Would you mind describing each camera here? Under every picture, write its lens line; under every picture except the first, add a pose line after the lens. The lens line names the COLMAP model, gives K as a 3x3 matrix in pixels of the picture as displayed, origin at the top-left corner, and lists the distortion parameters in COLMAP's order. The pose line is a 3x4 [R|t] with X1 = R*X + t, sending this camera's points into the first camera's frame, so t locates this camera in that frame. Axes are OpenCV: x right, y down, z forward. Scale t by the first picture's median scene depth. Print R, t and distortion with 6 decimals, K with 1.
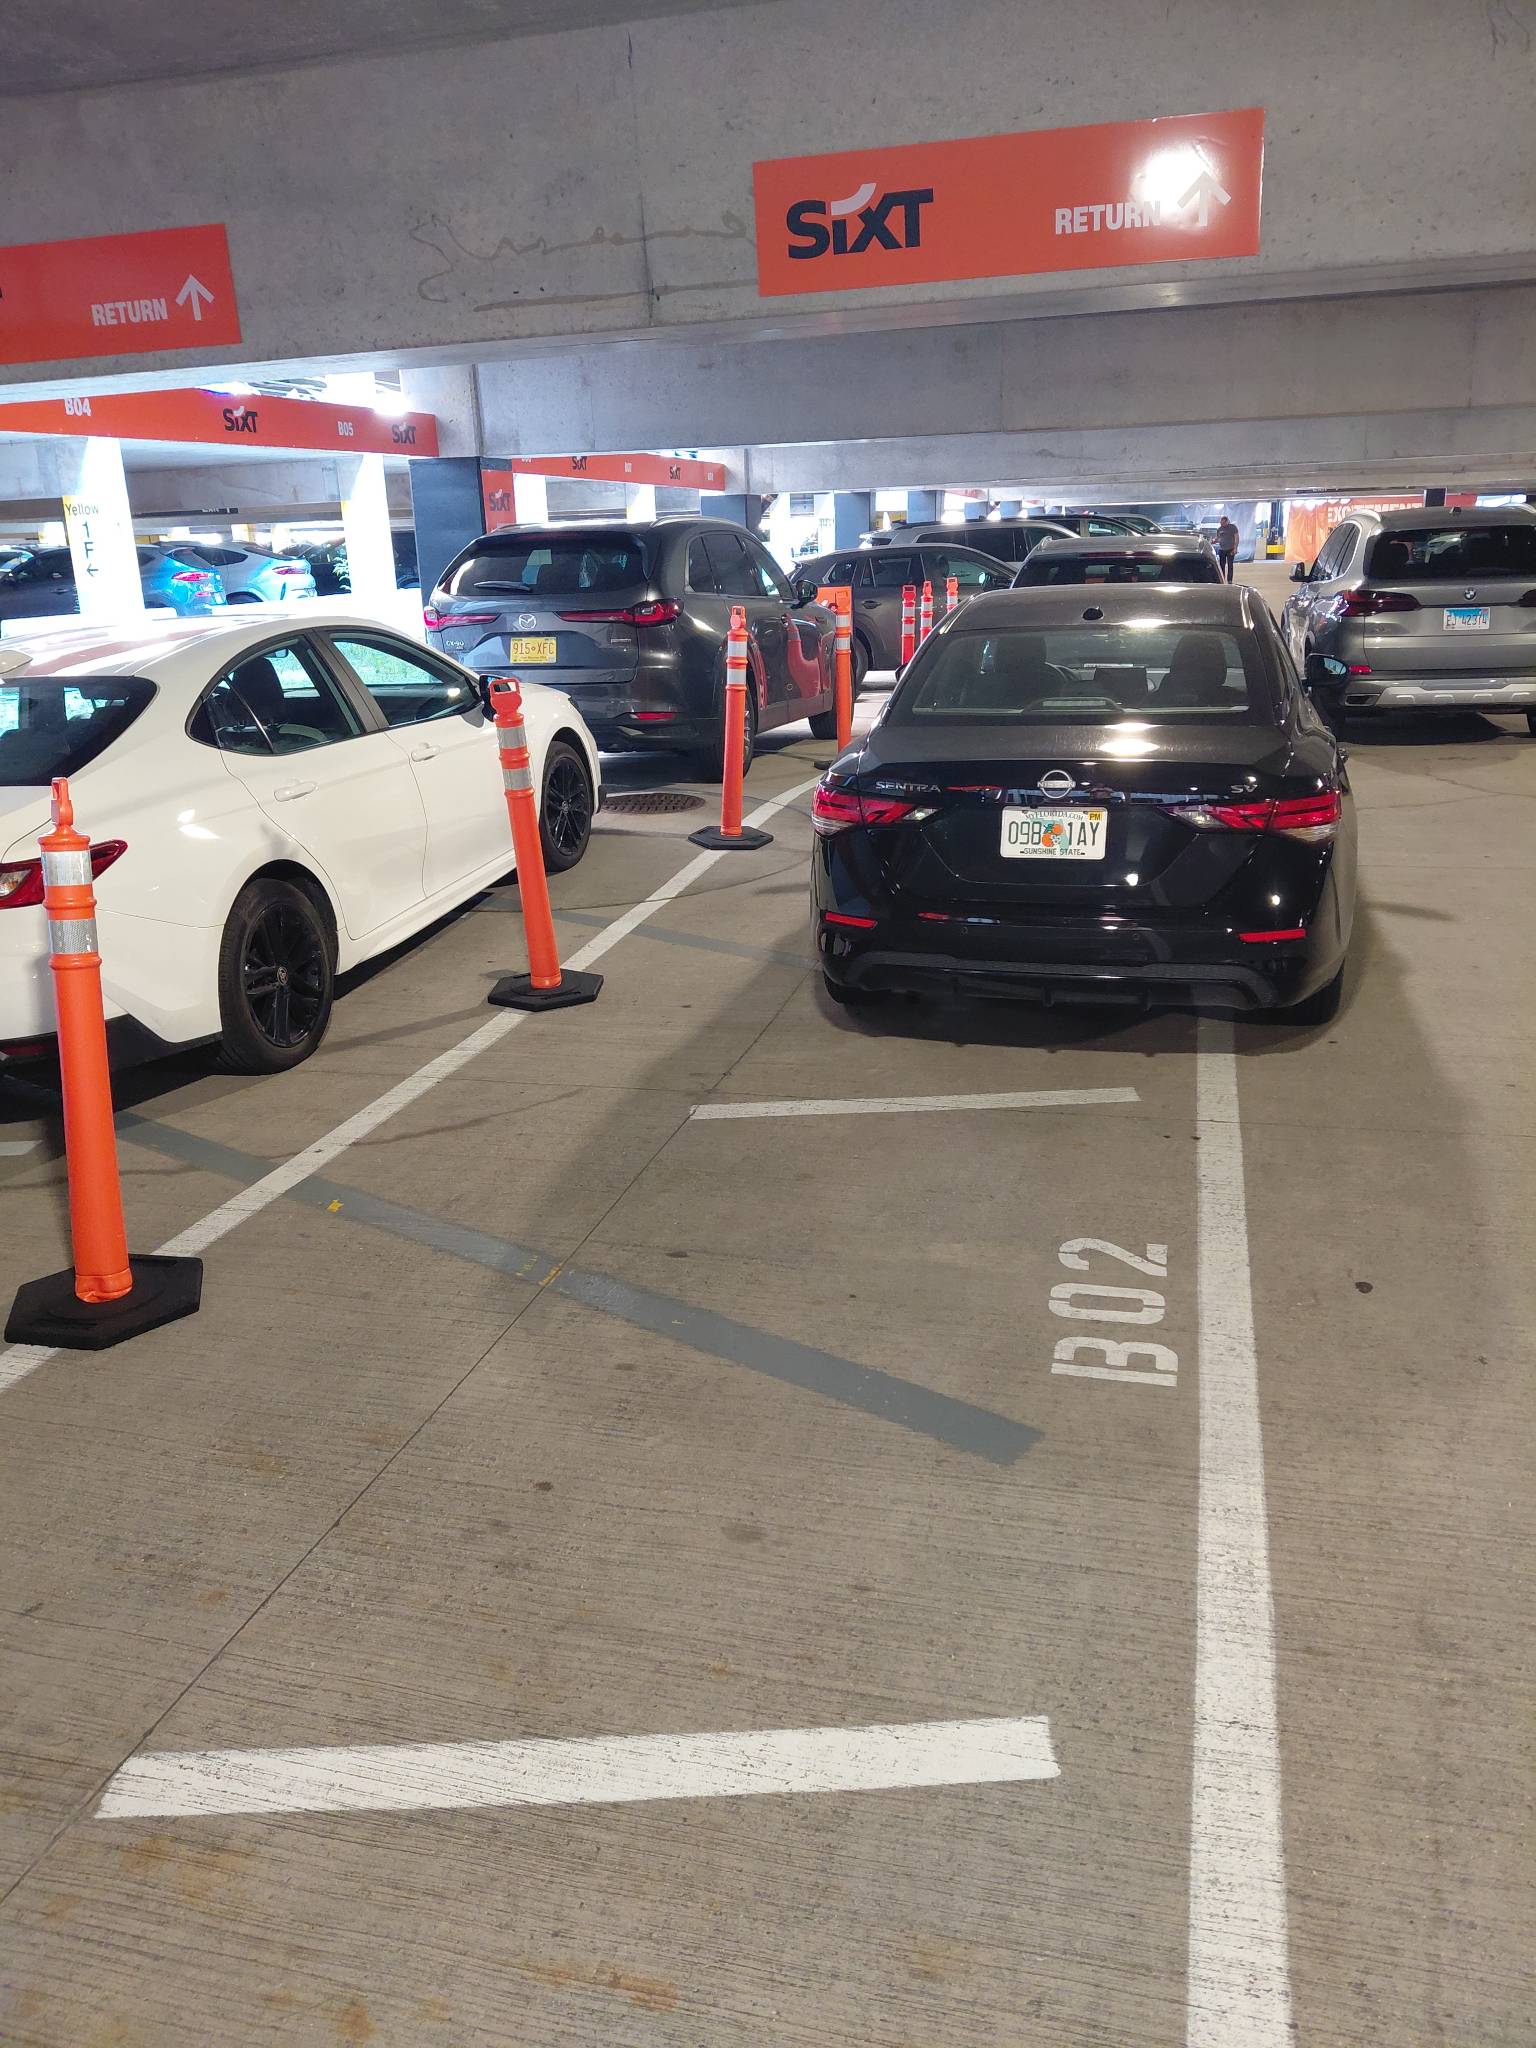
lens RADIAL K [[1624.4, 0, 800.3], [0, 1624.4, 1023.0], [0, 0, 1]] dist [0.096626, -0.149526]
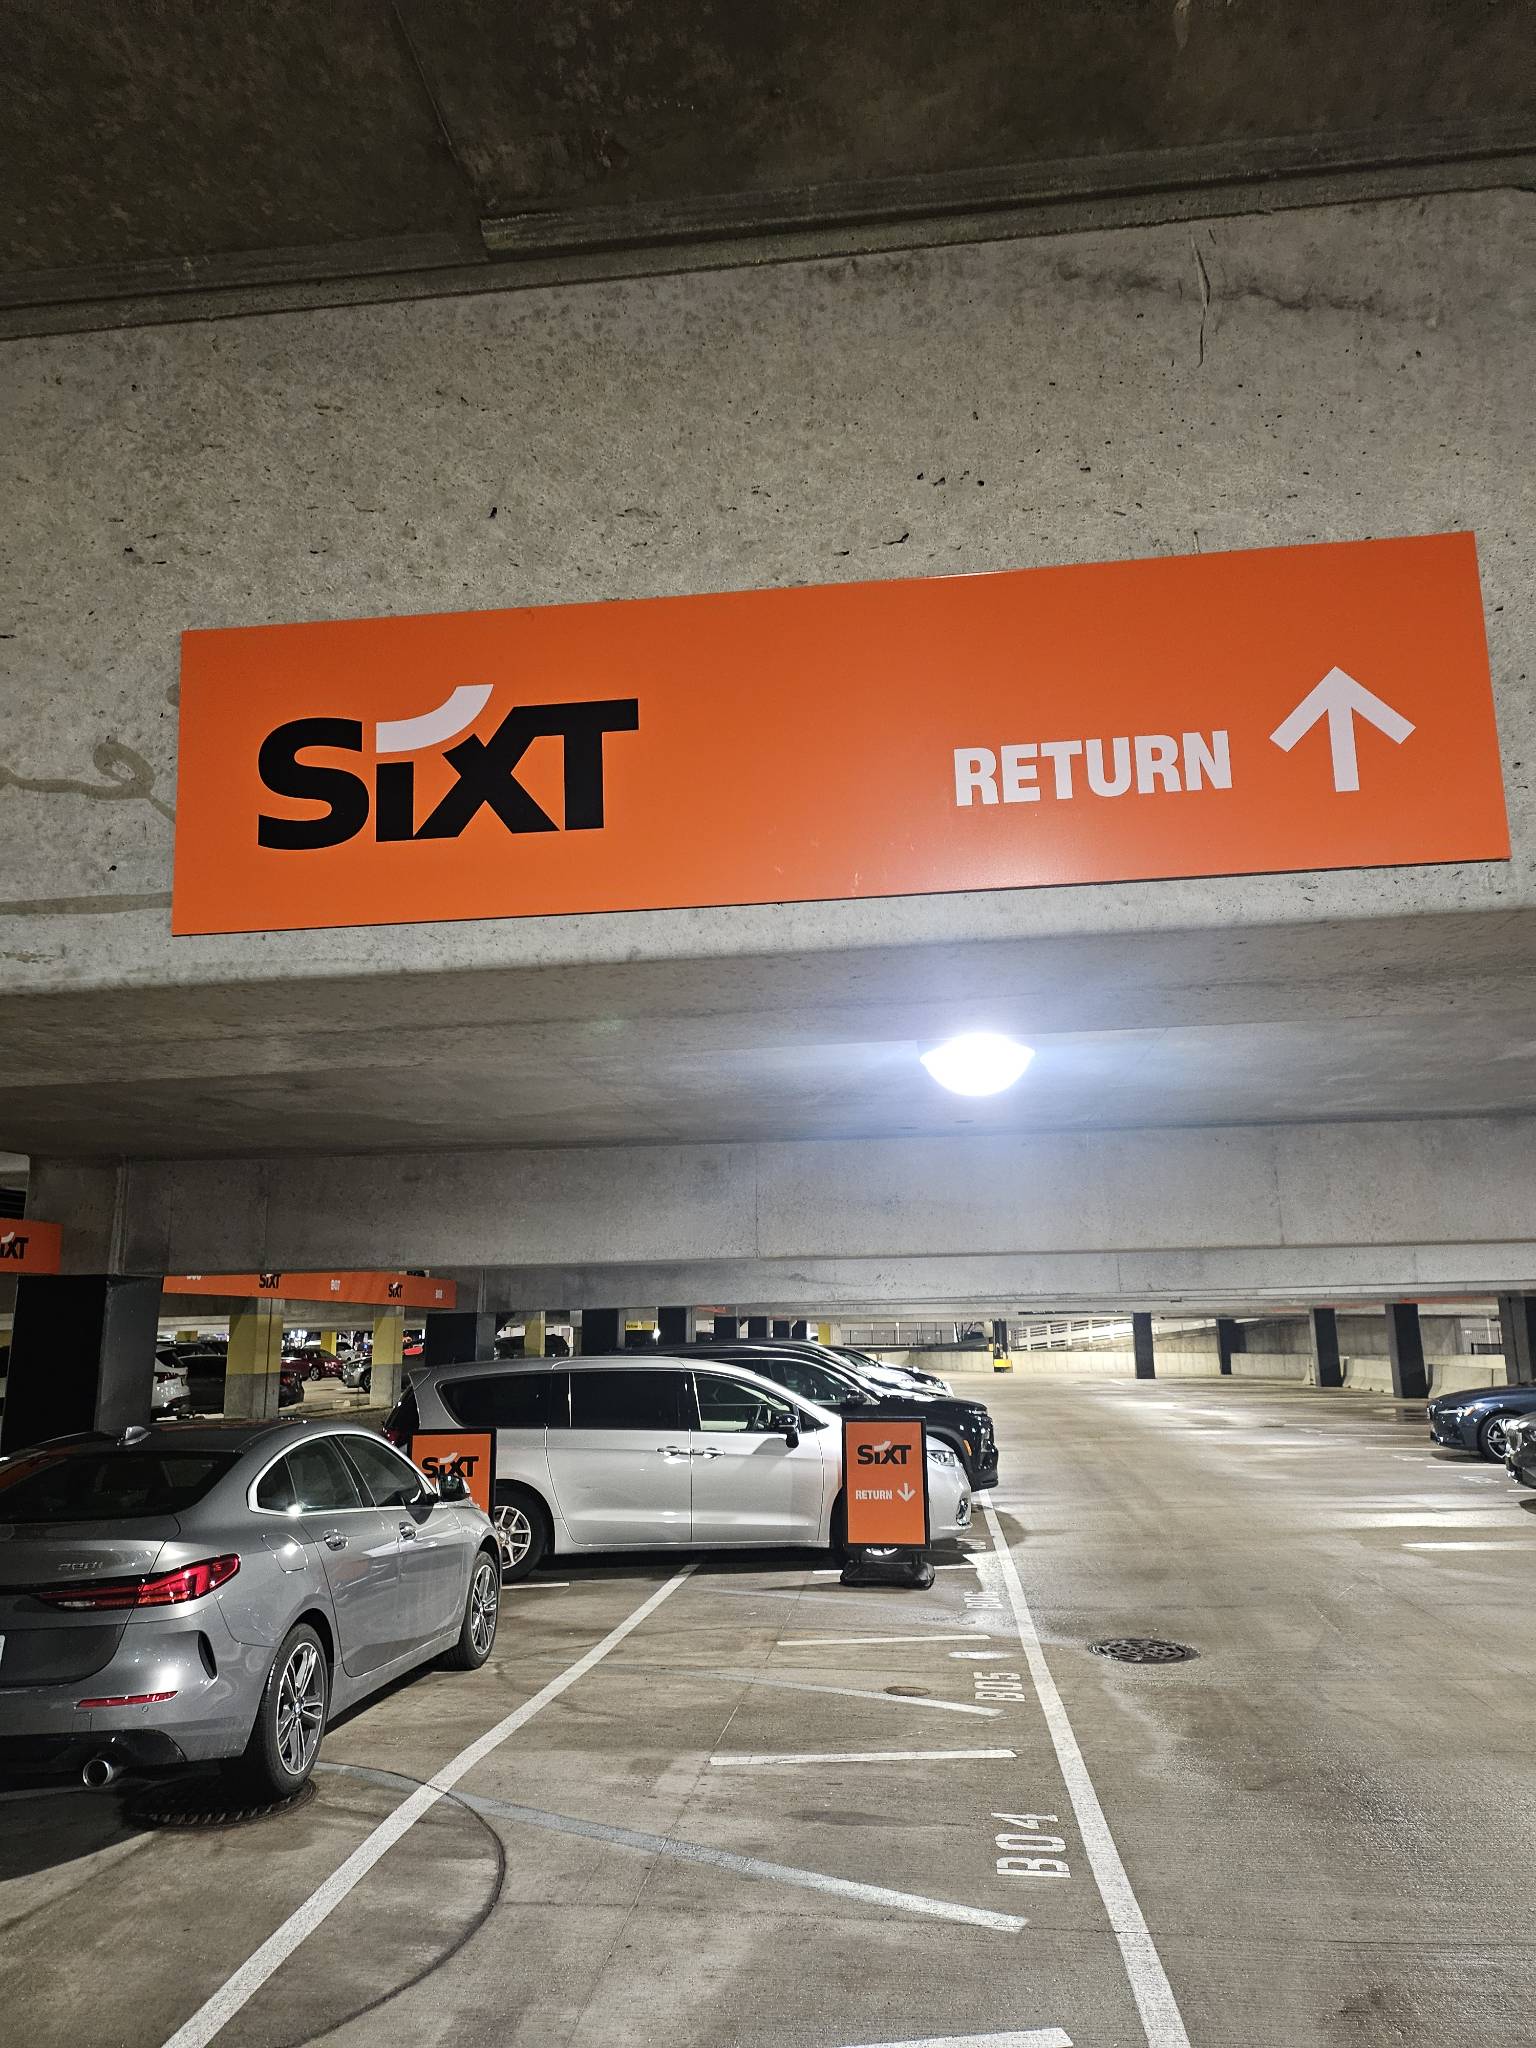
lens RADIAL K [[1539.6, 0, 768.0], [0, 1539.6, 1024.0], [0, 0, 1]] dist [0.005816, 0.001368]
pose [[0.991571, 0.038448, 0.123728, 0.068127], [0.024613, 0.881668, -0.471228, -0.262400], [-0.127204, 0.470302, 0.873290, 0.705439]]
